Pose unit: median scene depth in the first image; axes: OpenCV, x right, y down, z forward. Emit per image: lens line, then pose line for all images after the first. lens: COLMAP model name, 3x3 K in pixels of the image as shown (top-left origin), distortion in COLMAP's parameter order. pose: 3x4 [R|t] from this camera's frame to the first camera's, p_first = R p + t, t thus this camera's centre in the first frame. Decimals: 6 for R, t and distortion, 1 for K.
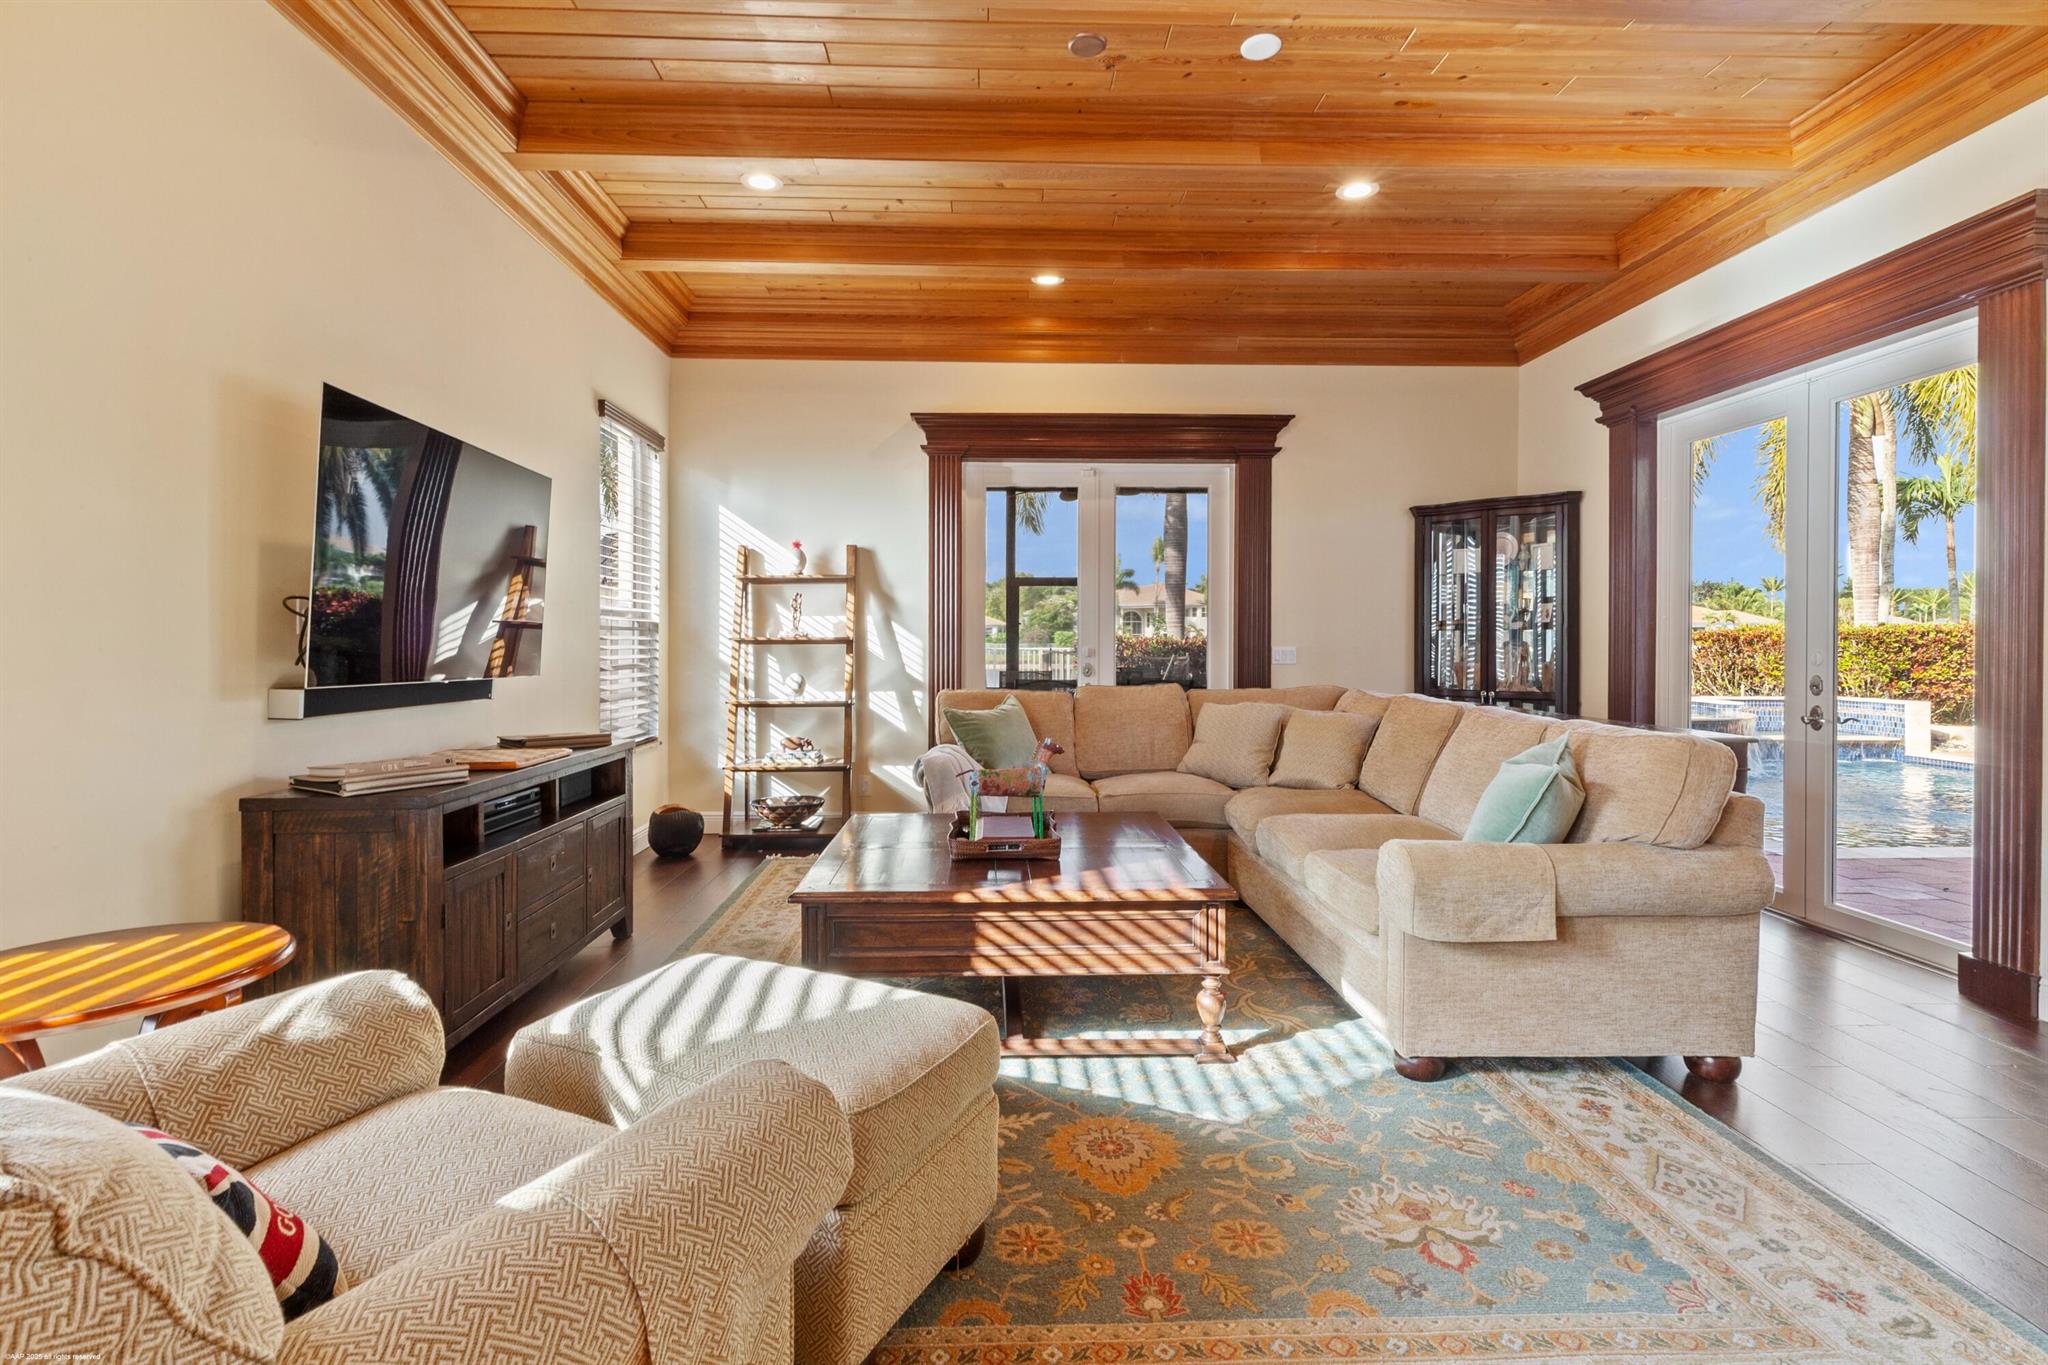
lens RADIAL K [[983.5, 0, 1021.0], [0, 983.5, 646.1], [0, 0, 1]] dist [0.004280, 0.000083]
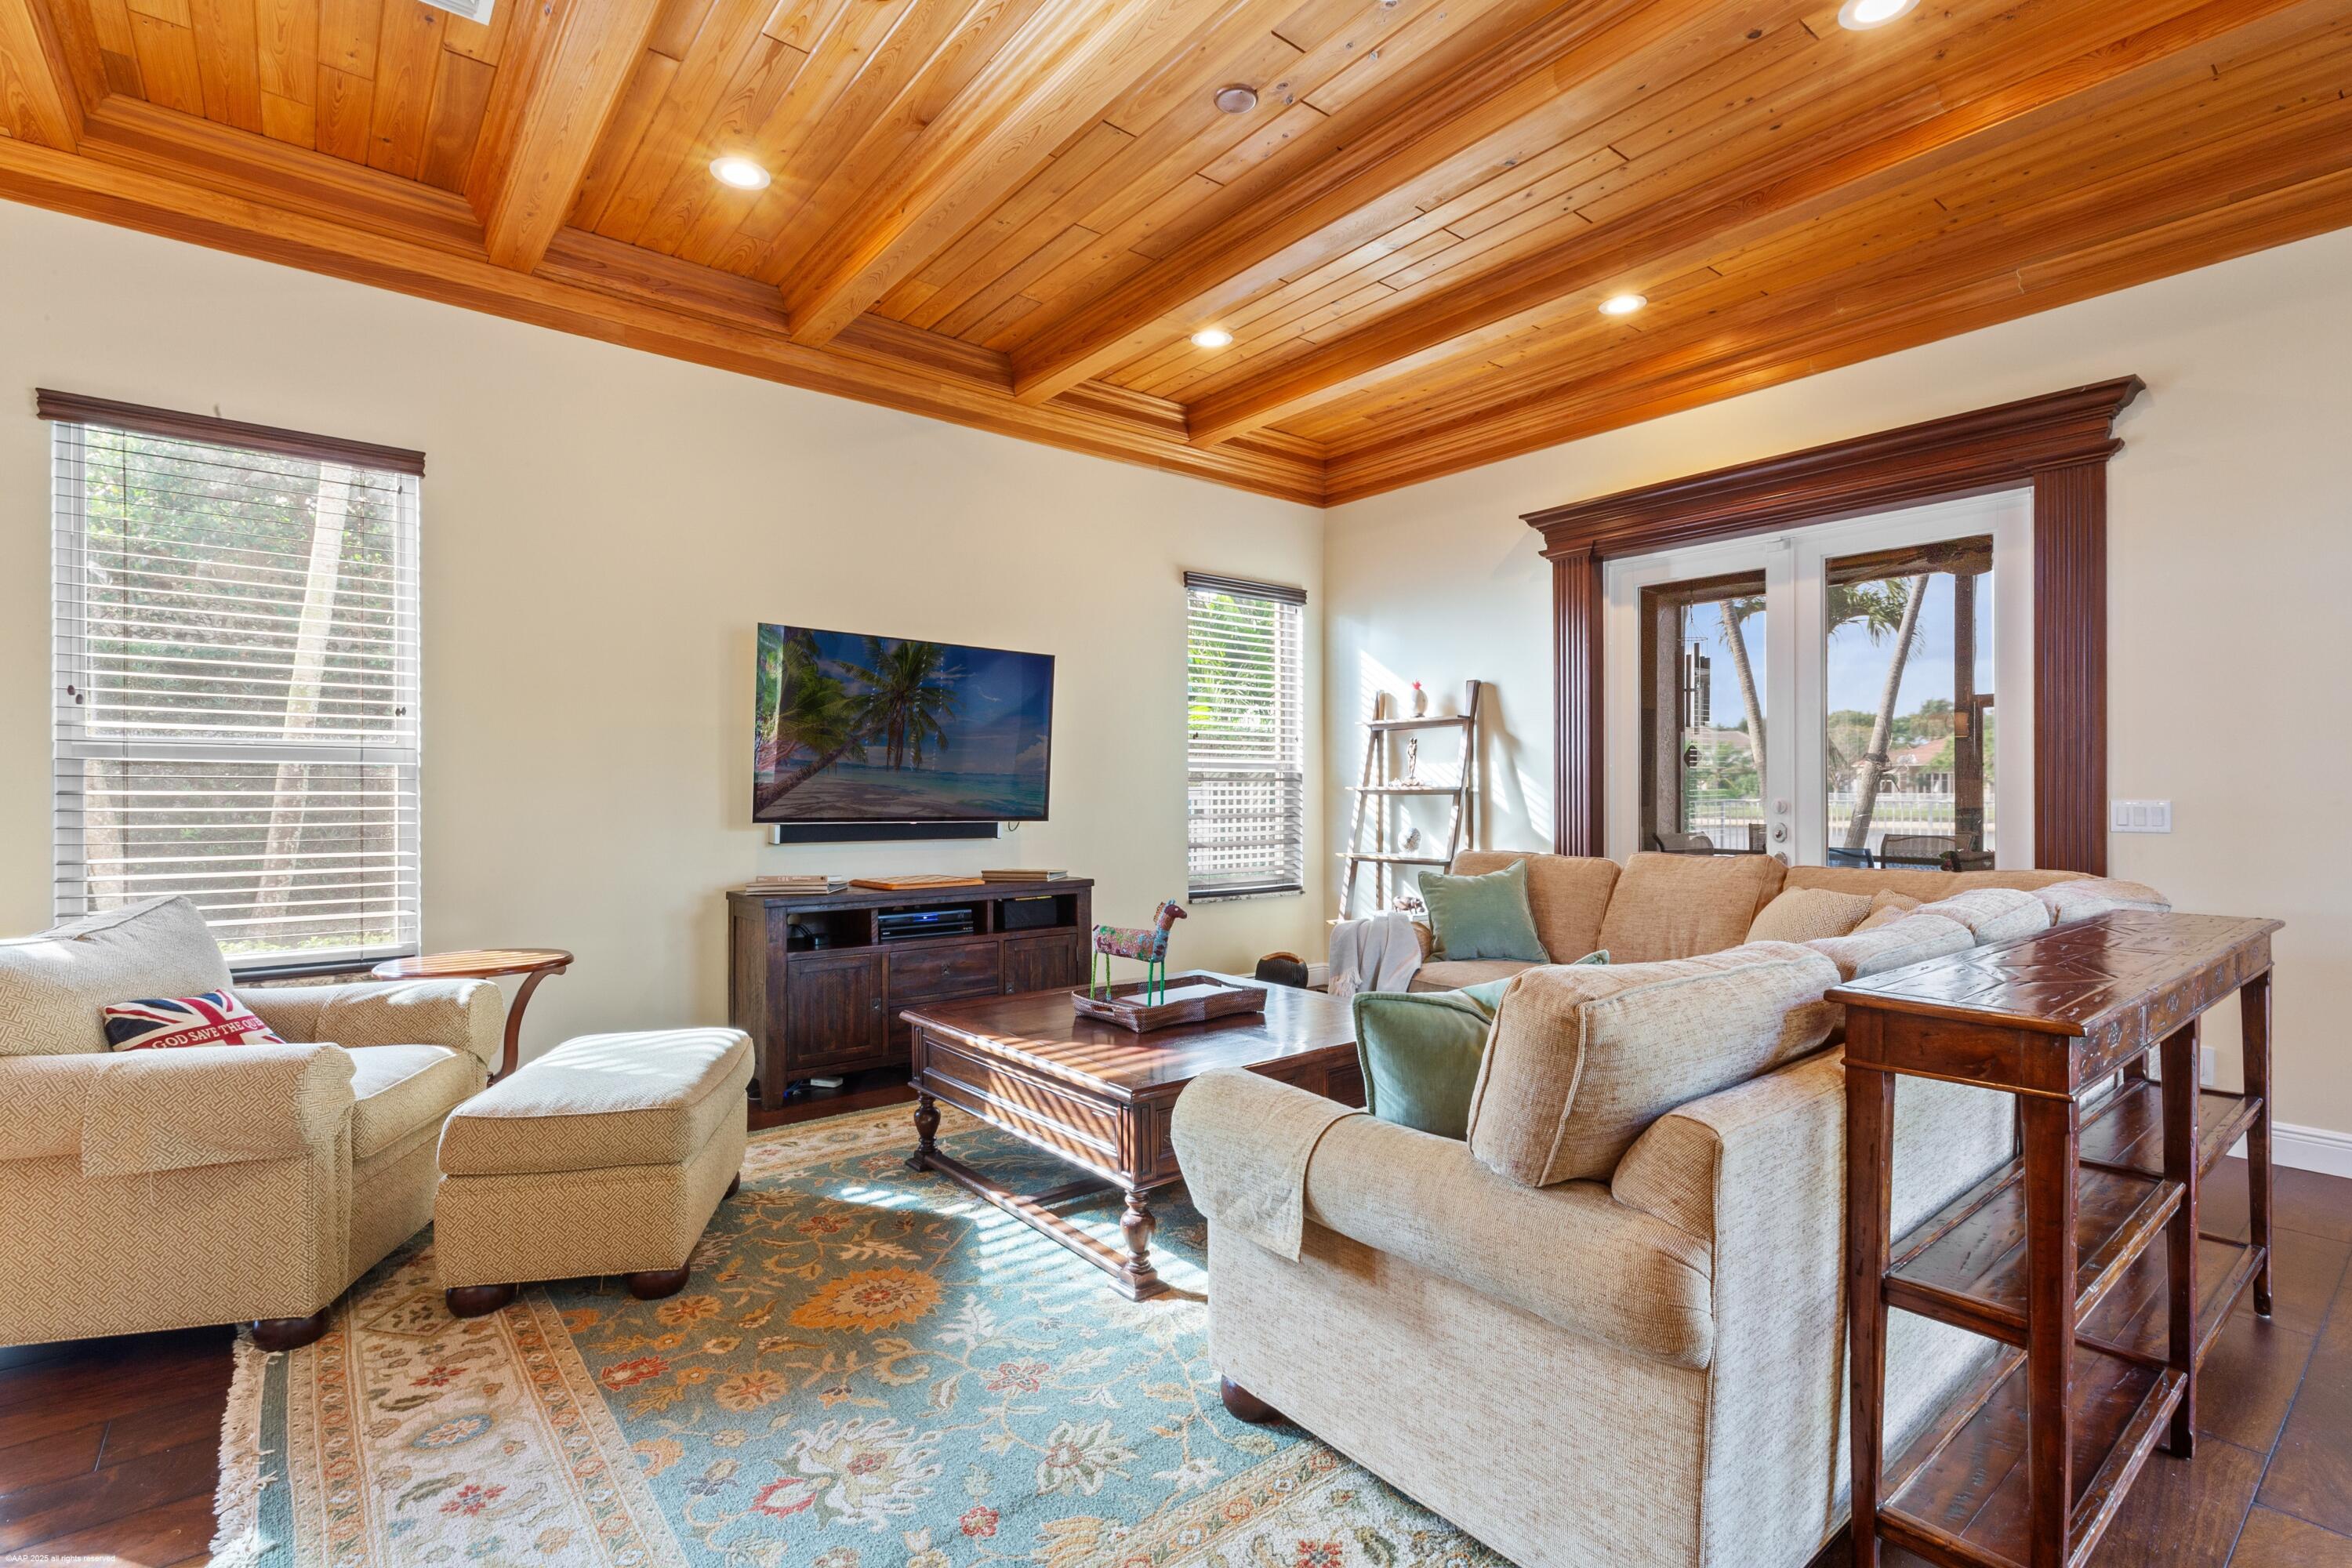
lens RADIAL K [[1091.6, 0, 1176.0], [0, 1091.6, 784.0], [0, 0, 1]] dist [0.008059, -0.000394]
pose [[0.604437, -0.007208, -0.796621, 0.442613], [-0.001610, 0.999946, -0.010270, -0.001201], [0.796652, 0.007490, 0.604392, 0.213303]]
